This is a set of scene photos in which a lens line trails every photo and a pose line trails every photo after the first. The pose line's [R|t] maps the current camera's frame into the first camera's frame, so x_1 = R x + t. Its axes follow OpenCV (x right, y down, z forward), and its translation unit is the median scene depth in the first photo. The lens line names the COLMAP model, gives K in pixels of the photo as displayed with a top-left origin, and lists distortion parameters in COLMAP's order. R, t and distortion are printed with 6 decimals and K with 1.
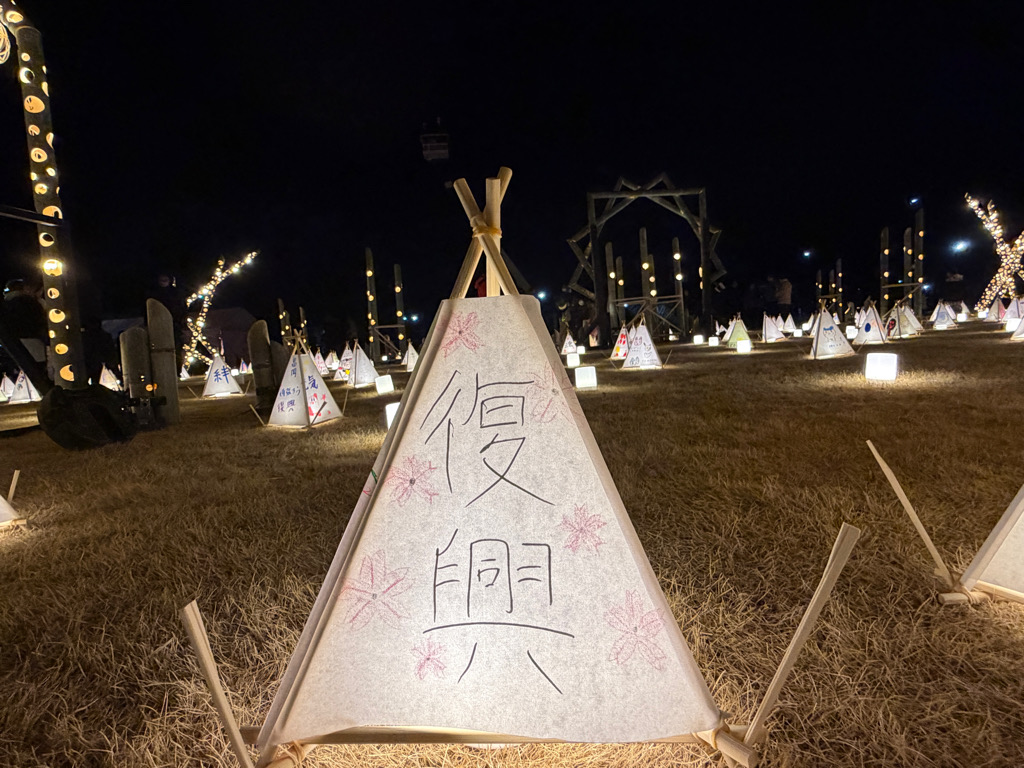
lens RADIAL K [[552.0, 0, 512.0], [0, 552.0, 384.0], [0, 0, 1]] dist [-0.004636, -0.001222]
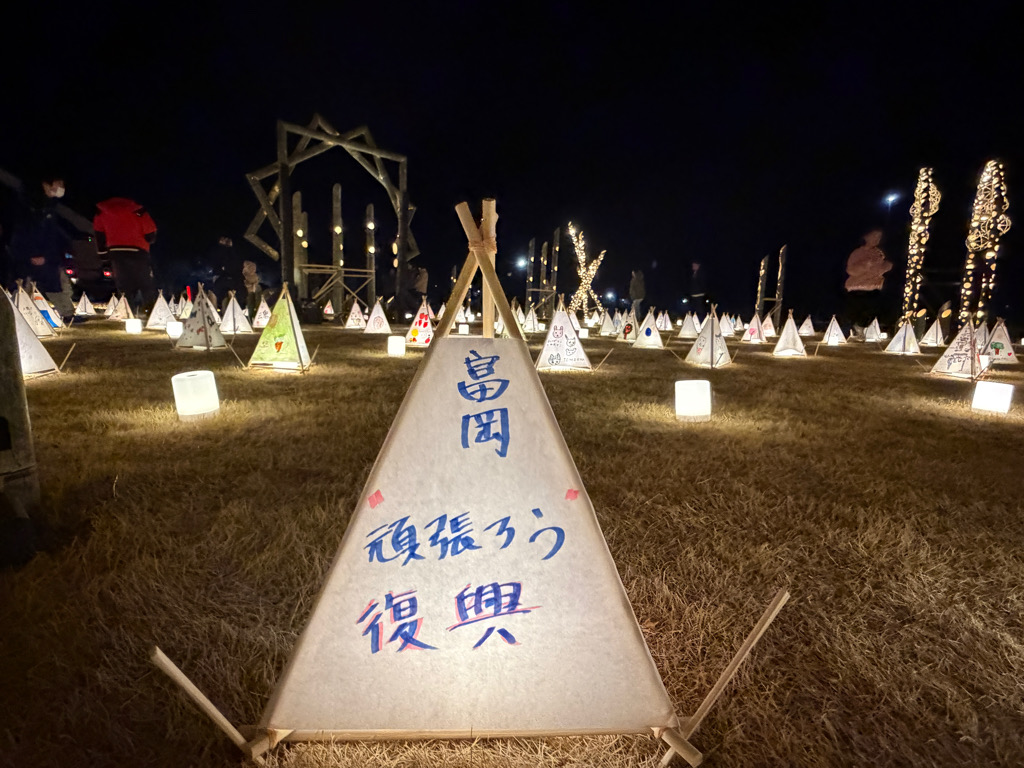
lens RADIAL K [[552.0, 0, 512.0], [0, 552.0, 384.0], [0, 0, 1]] dist [-0.004636, -0.001222]
pose [[0.760597, 0.017779, 0.648980, -0.102918], [-0.043606, 0.998767, 0.023745, -0.008401], [-0.647758, -0.046360, 0.760434, 0.171473]]
